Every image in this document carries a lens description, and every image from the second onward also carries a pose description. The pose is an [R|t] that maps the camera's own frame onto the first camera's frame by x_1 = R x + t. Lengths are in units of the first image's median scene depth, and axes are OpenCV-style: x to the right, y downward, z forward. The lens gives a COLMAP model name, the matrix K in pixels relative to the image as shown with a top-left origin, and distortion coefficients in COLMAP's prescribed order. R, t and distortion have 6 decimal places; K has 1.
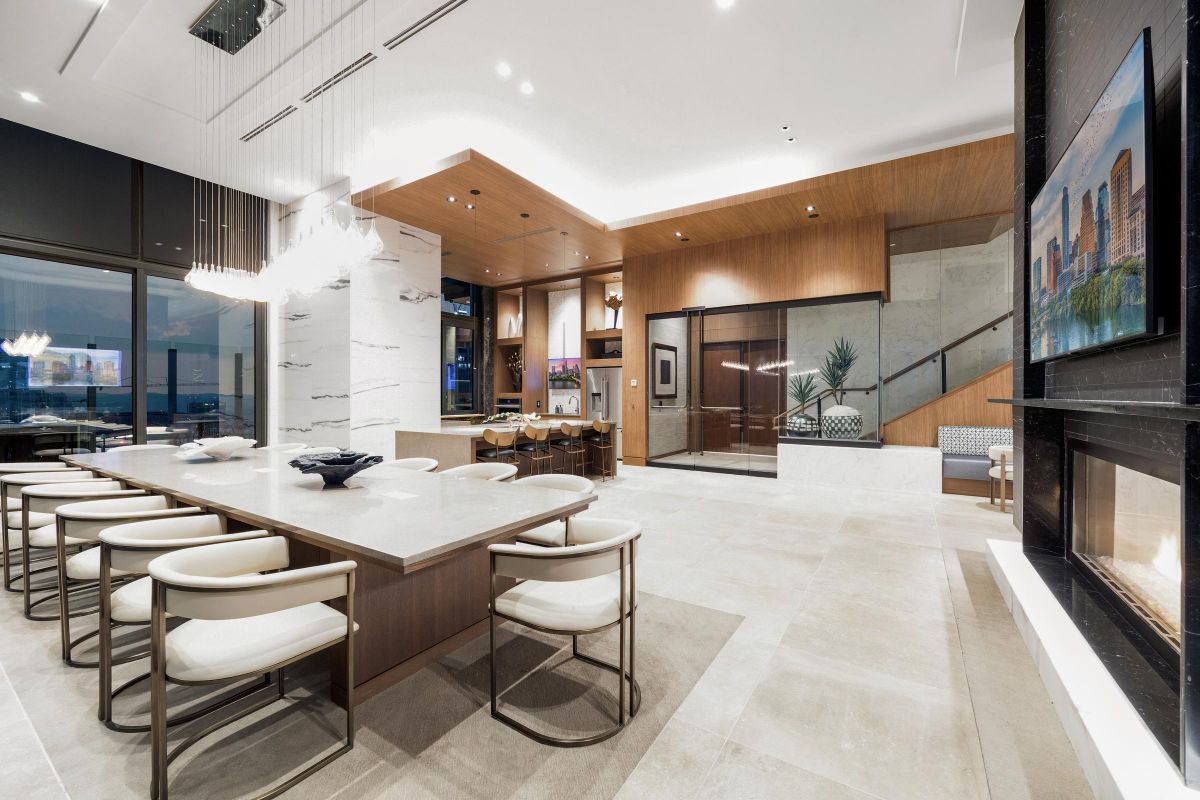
lens RADIAL K [[487.1, 0, 600.0], [0, 487.1, 400.0], [0, 0, 1]] dist [0.000828, -0.000058]
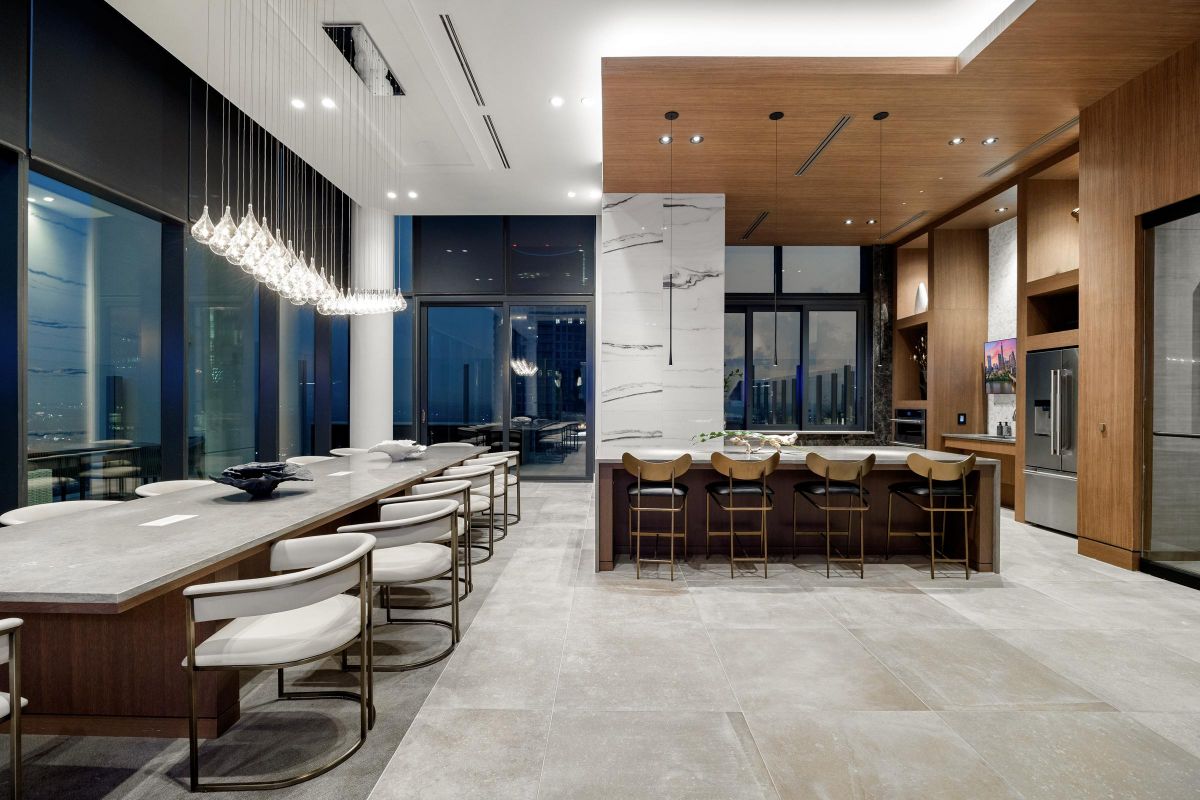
lens RADIAL K [[526.9, 0, 600.5], [0, 526.9, 403.2], [0, 0, 1]] dist [-0.015151, 0.000076]
pose [[0.529225, 0.000830, -0.848481, 0.229776], [-0.010506, 0.999929, -0.005575, -0.003504], [0.848416, 0.011864, 0.529197, 0.351637]]
